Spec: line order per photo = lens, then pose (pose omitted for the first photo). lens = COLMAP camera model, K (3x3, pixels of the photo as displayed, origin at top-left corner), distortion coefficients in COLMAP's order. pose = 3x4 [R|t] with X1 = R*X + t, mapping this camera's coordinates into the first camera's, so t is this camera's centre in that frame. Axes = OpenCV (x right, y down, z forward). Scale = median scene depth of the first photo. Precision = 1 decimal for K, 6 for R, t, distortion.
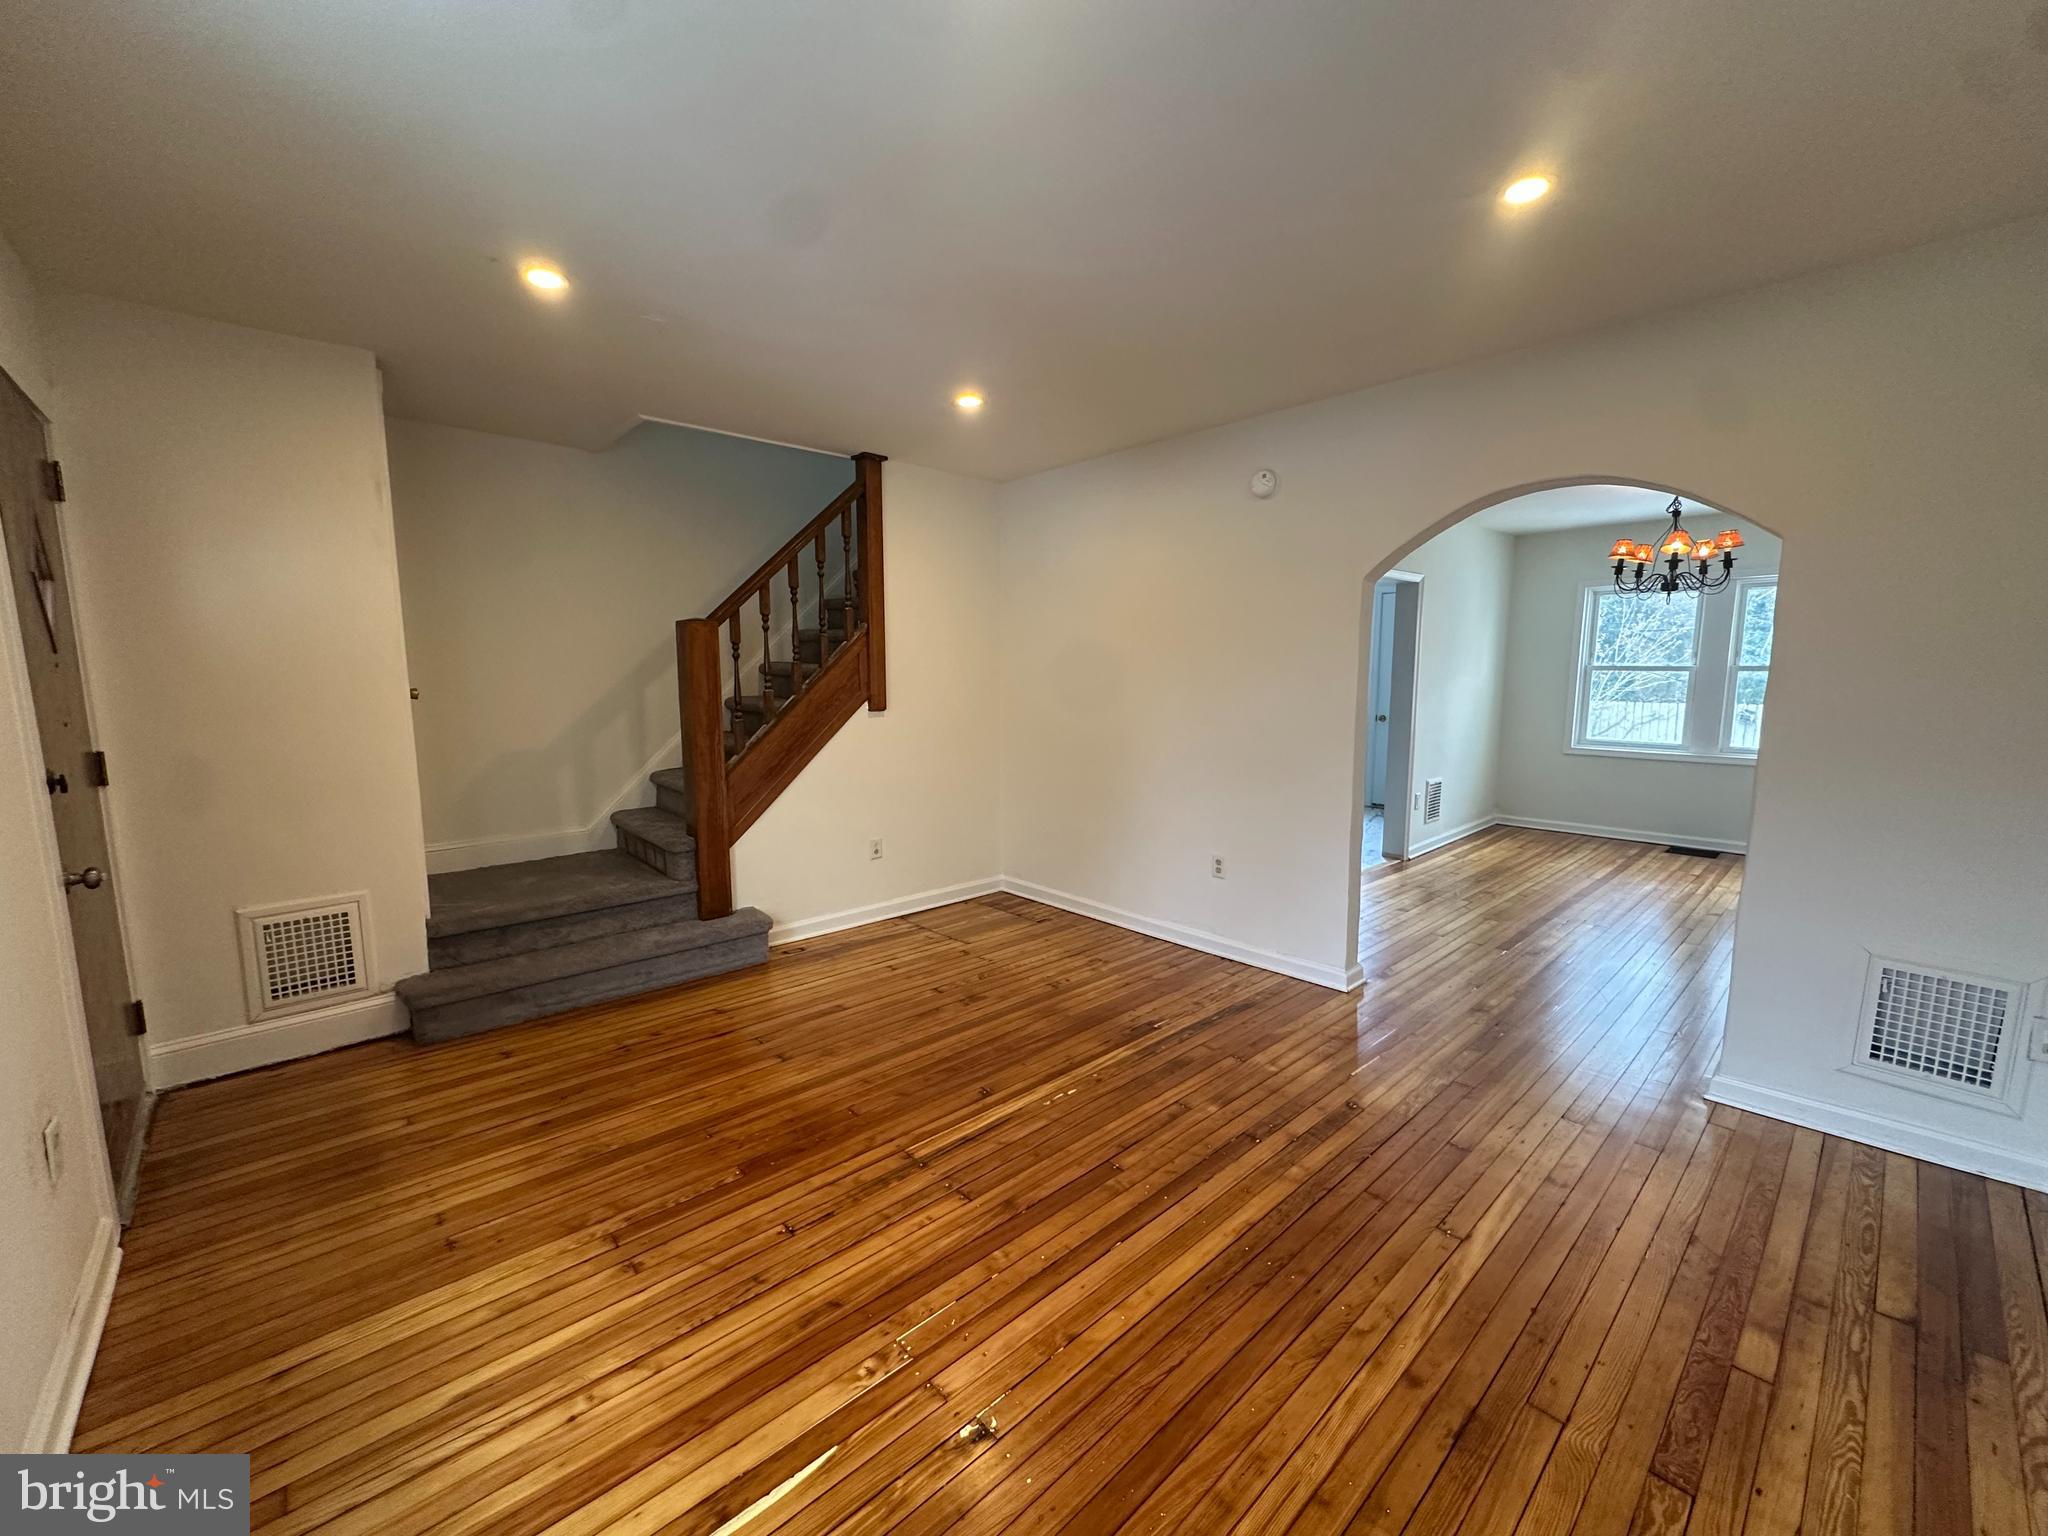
lens RADIAL K [[817.4, 0, 1024.0], [0, 817.4, 768.0], [0, 0, 1]] dist [-0.003308, 0.000718]
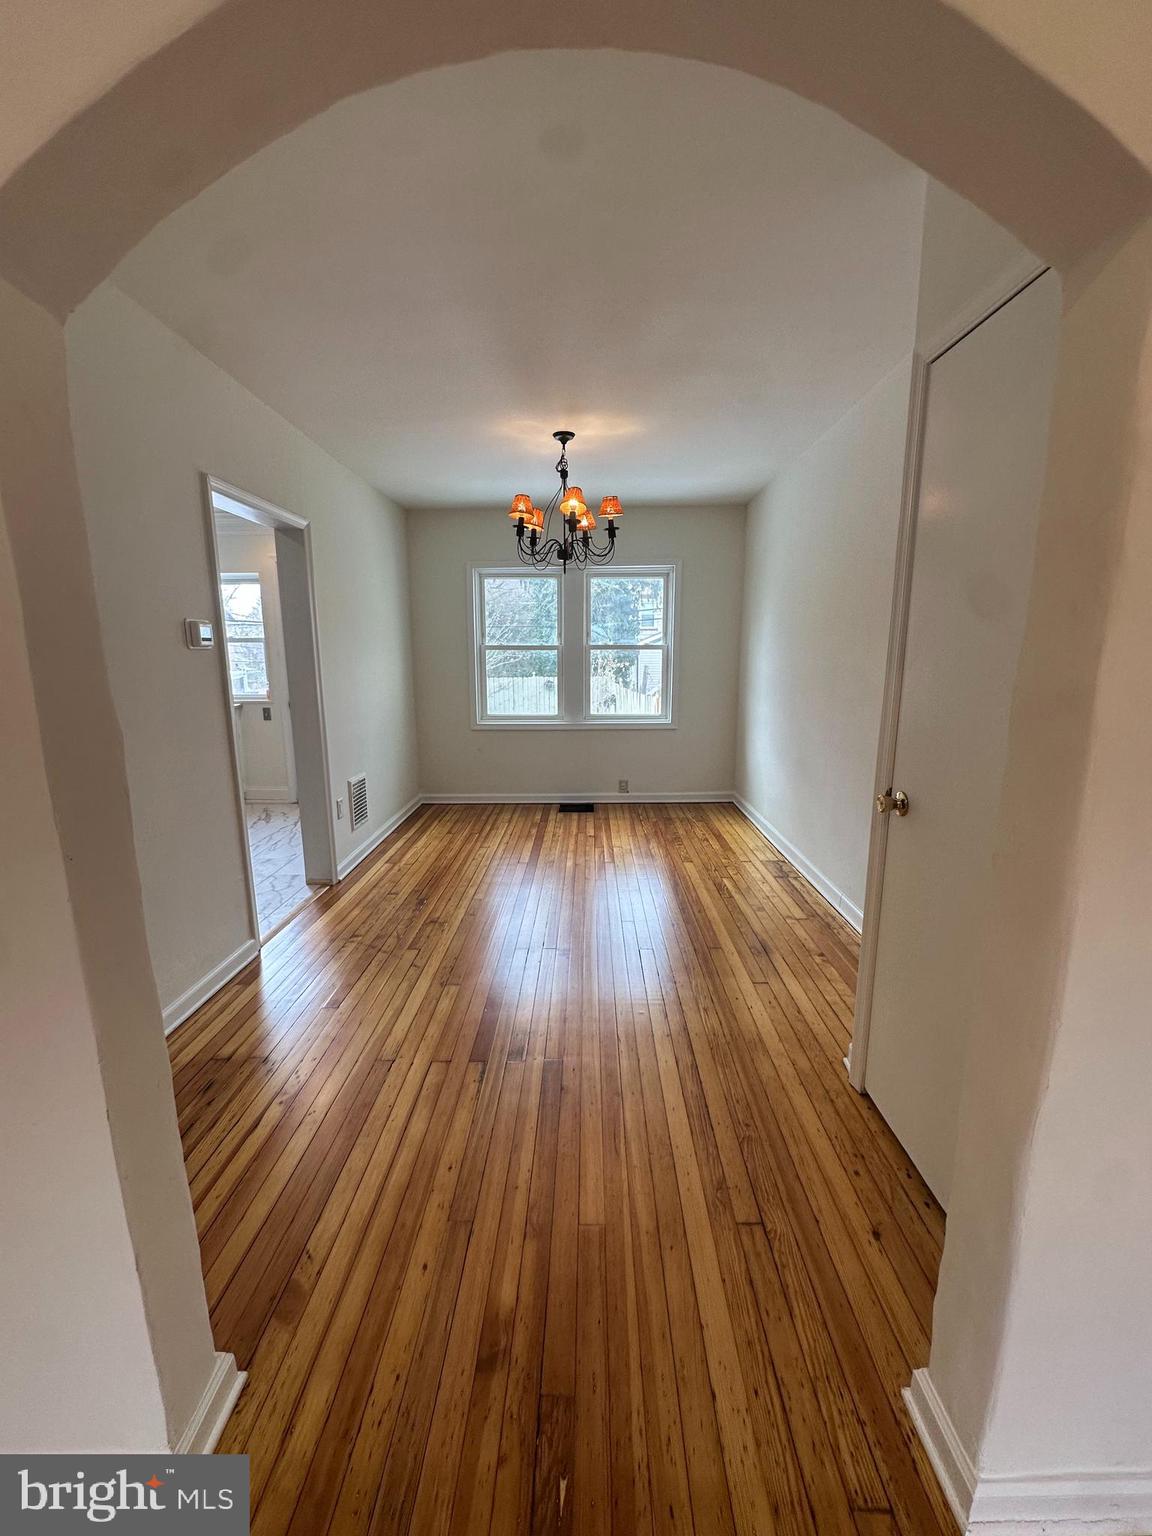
lens RADIAL K [[613.1, 0, 576.0], [0, 613.1, 768.0], [0, 0, 1]] dist [-0.003308, 0.000718]
pose [[0.692637, -0.134252, 0.708682, 0.209280], [0.094097, 0.990947, 0.095757, -0.035172], [-0.715122, 0.000361, 0.699000, 0.389081]]
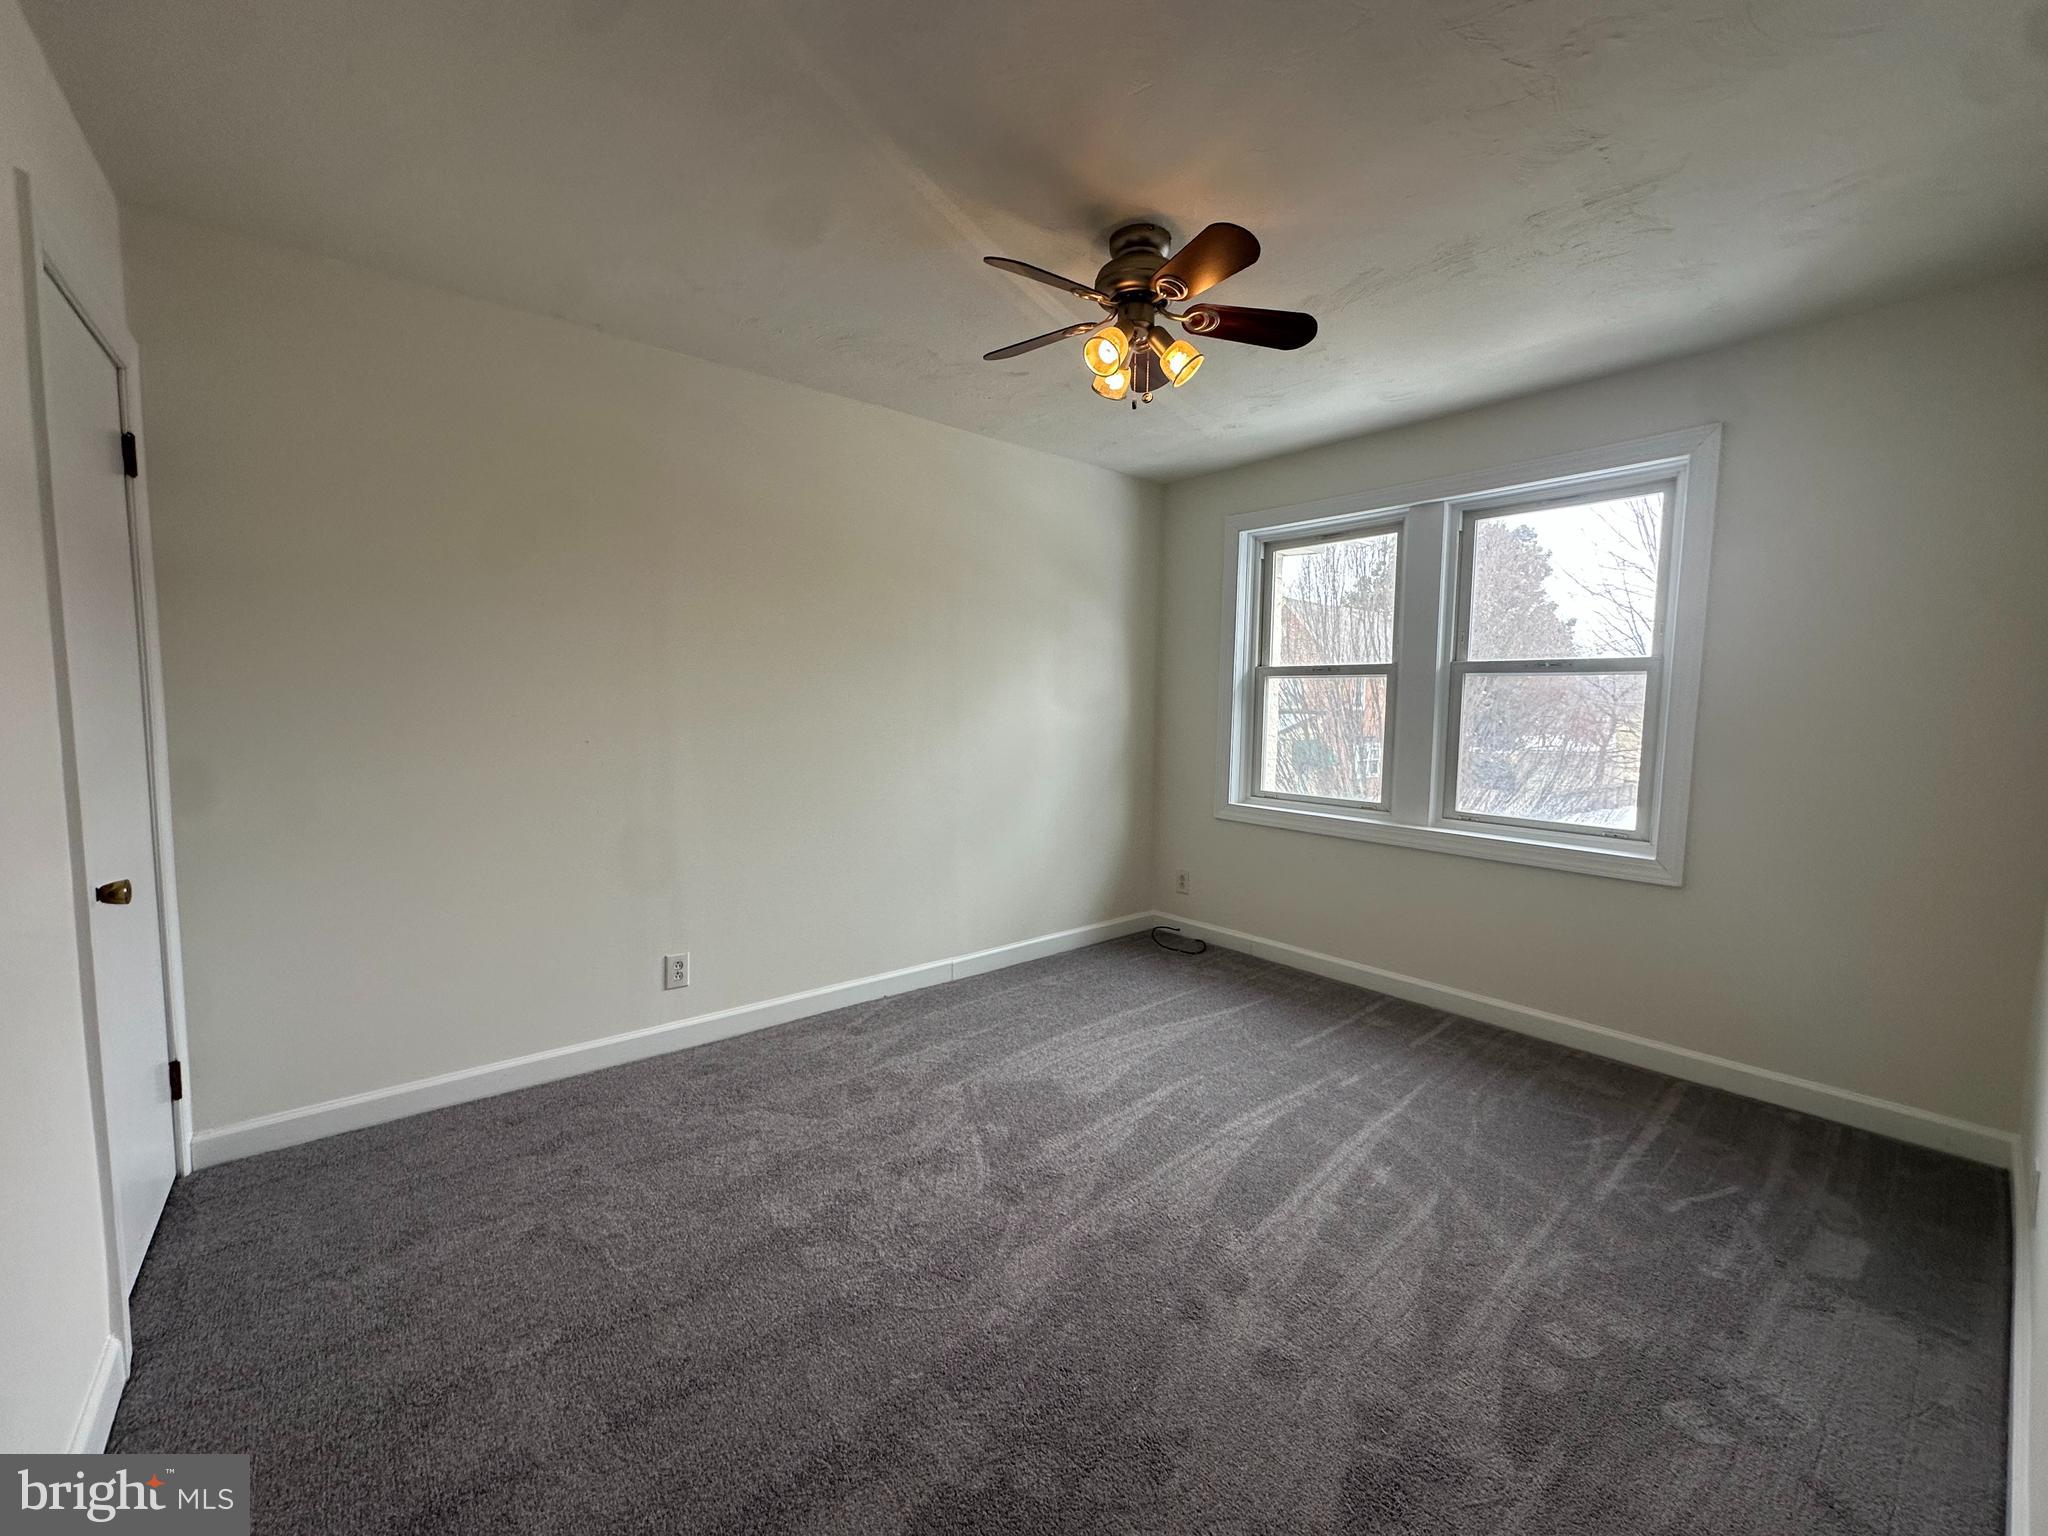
lens RADIAL K [[817.4, 0, 1024.0], [0, 817.4, 768.0], [0, 0, 1]] dist [-0.003308, 0.000718]
pose [[0.999008, 0.019685, -0.039937, 0.592893], [-0.021227, 0.999031, -0.038554, -0.027914], [0.039140, 0.039363, 0.998458, 0.442140]]
